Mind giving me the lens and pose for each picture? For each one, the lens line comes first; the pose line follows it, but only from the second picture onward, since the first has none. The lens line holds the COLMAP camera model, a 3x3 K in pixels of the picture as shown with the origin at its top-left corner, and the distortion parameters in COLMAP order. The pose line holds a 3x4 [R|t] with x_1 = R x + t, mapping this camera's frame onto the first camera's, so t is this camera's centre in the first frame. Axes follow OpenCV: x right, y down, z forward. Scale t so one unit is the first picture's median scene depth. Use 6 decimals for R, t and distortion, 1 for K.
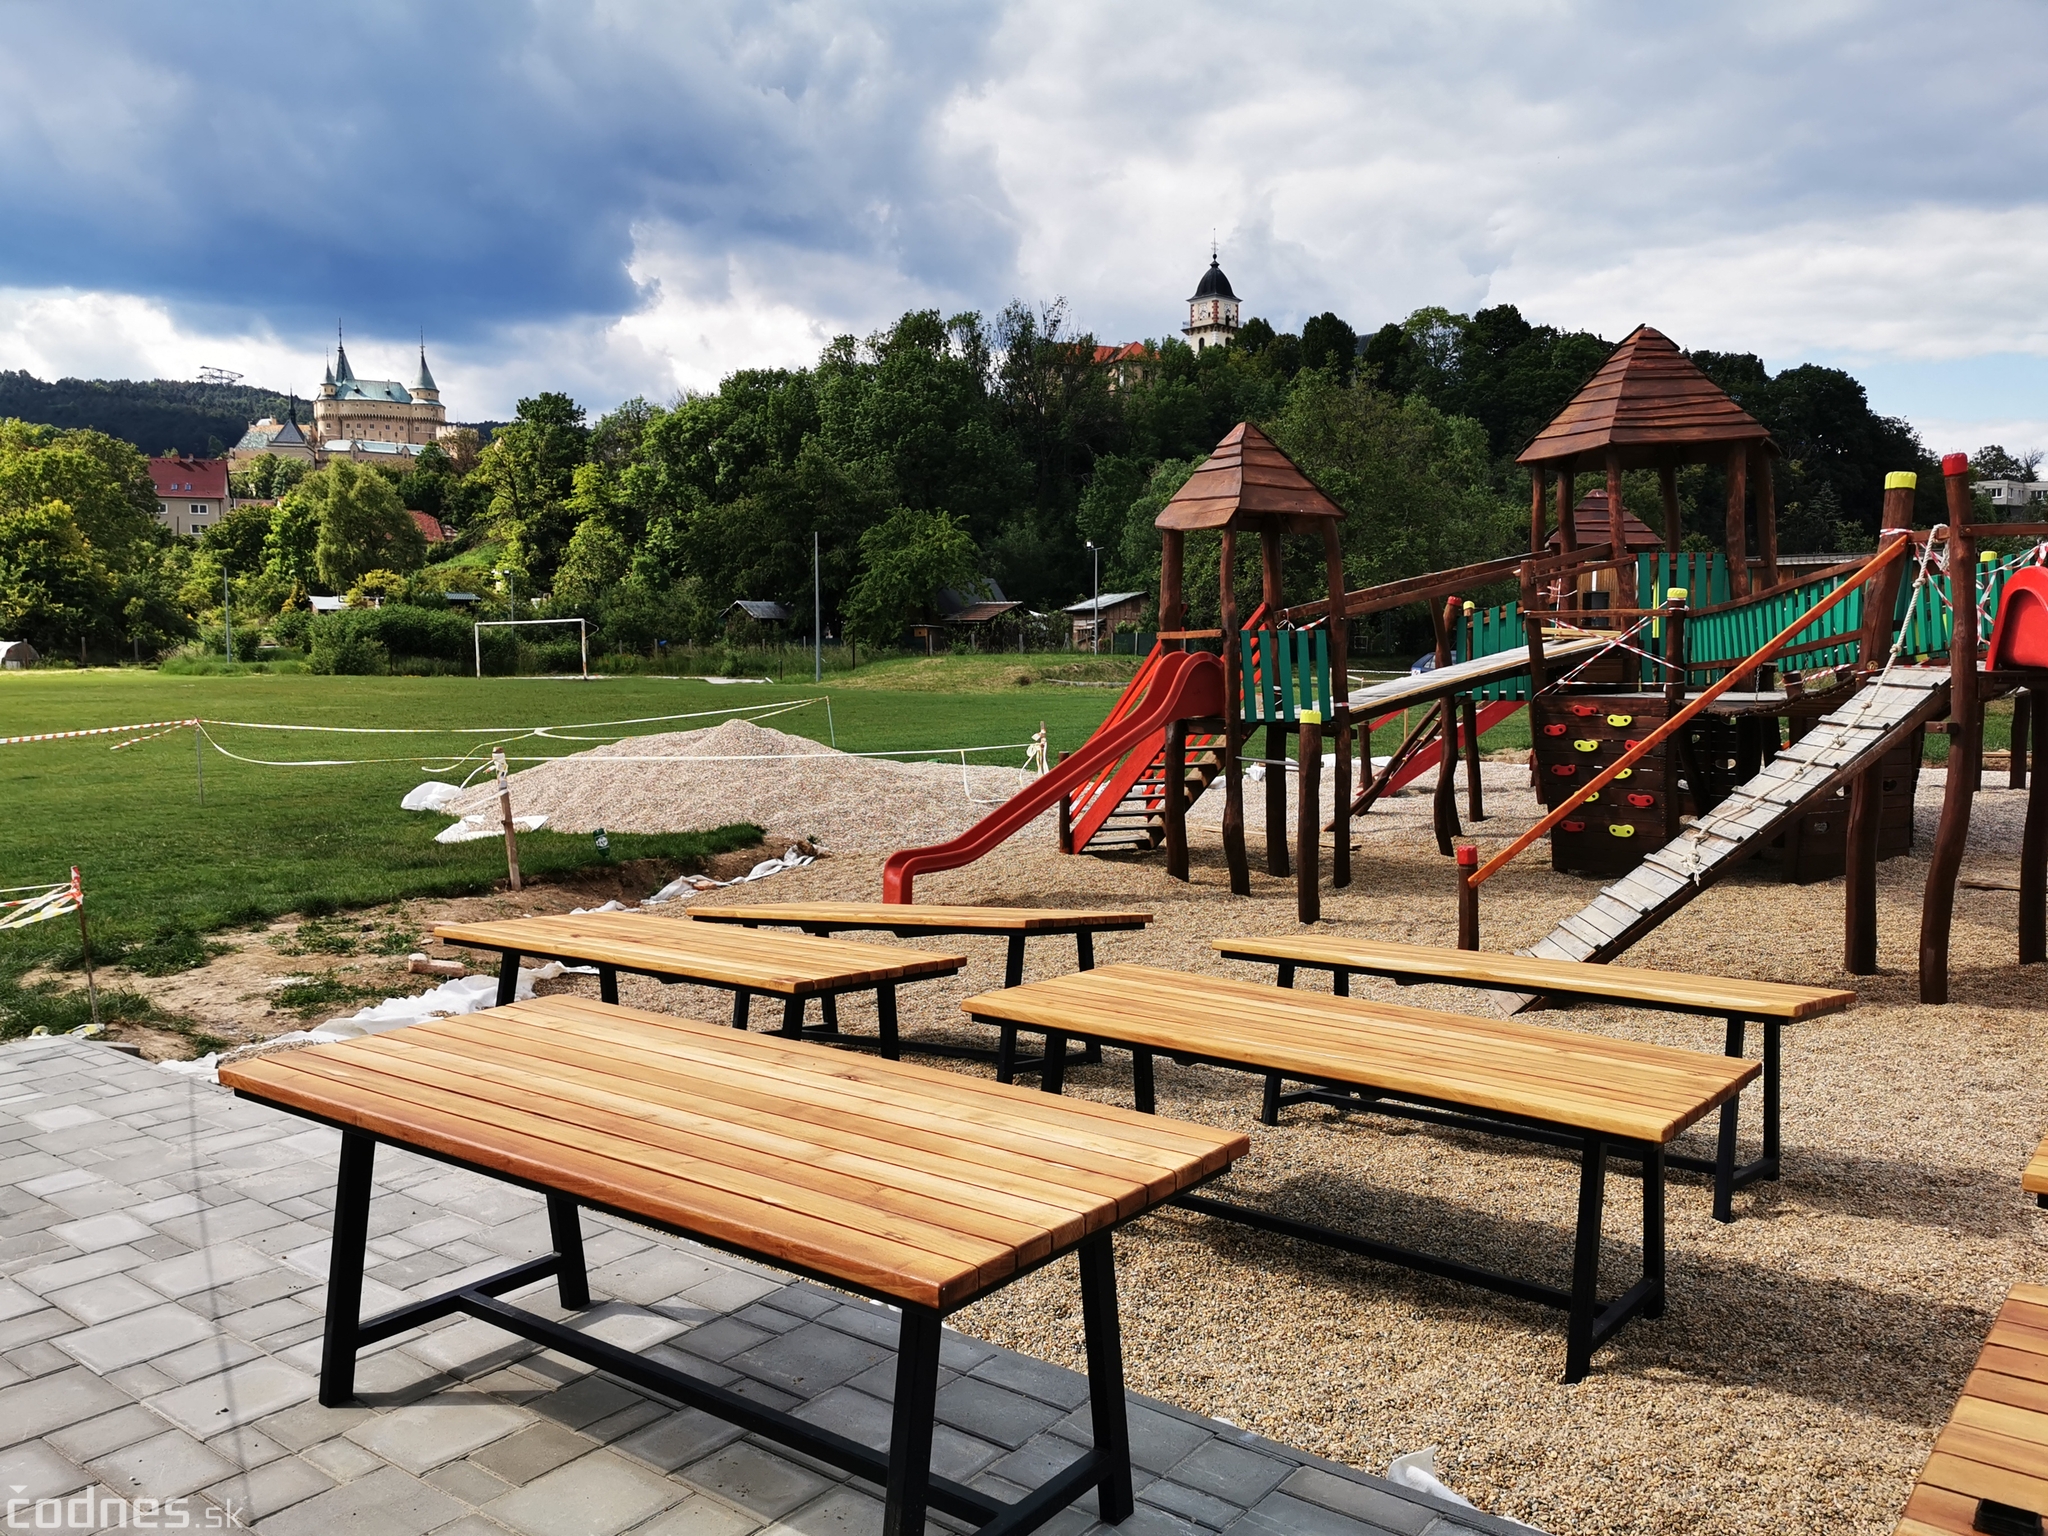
lens RADIAL K [[1605.2, 0, 1040.0], [0, 1605.2, 758.5], [0, 0, 1]] dist [-0.004723, -0.017553]
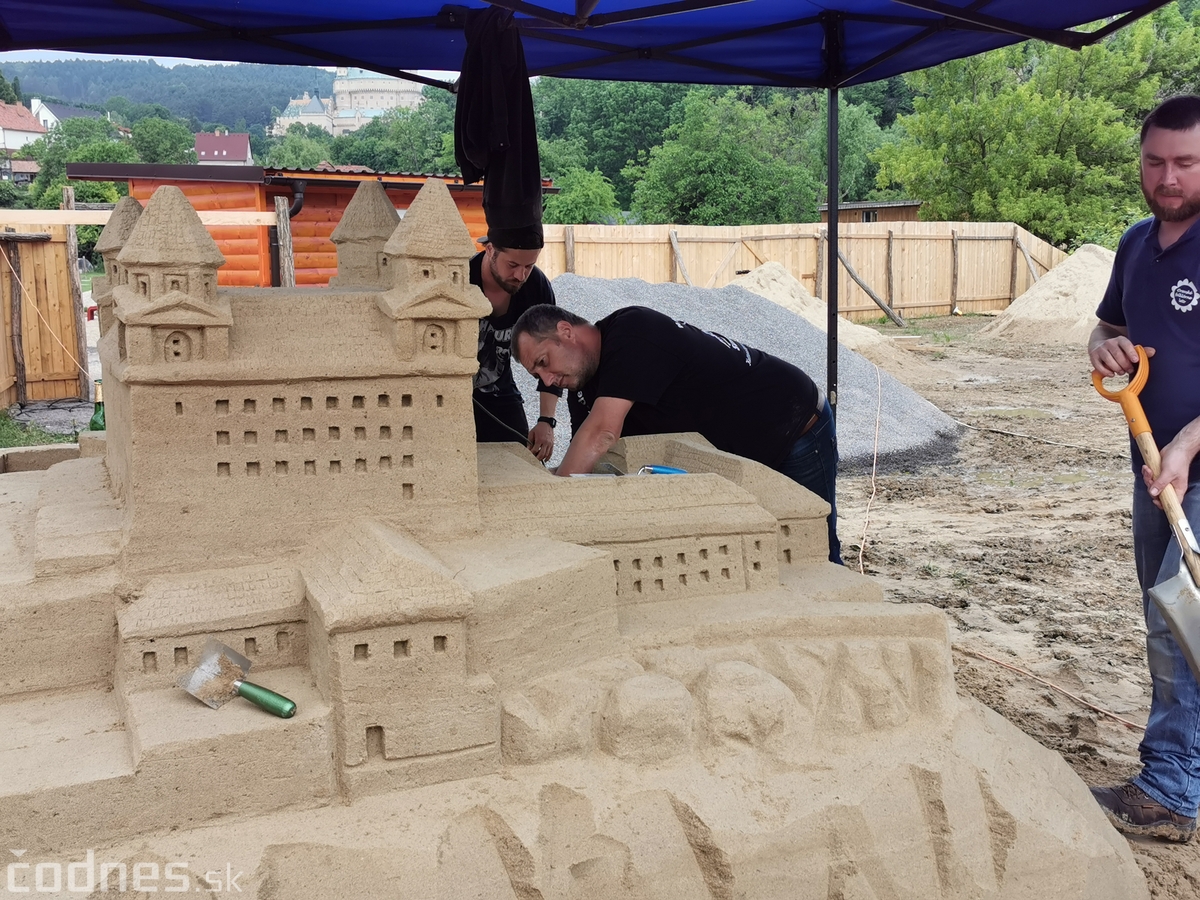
lens RADIAL K [[1284.0, 0, 599.4], [0, 1284.0, 434.8], [0, 0, 1]] dist [0.036717, 0.000000]
pose [[0.971113, 0.019538, -0.237819, 0.089486], [-0.003215, 0.997623, 0.068833, 0.005915], [0.238599, -0.066080, 0.968867, -0.080415]]
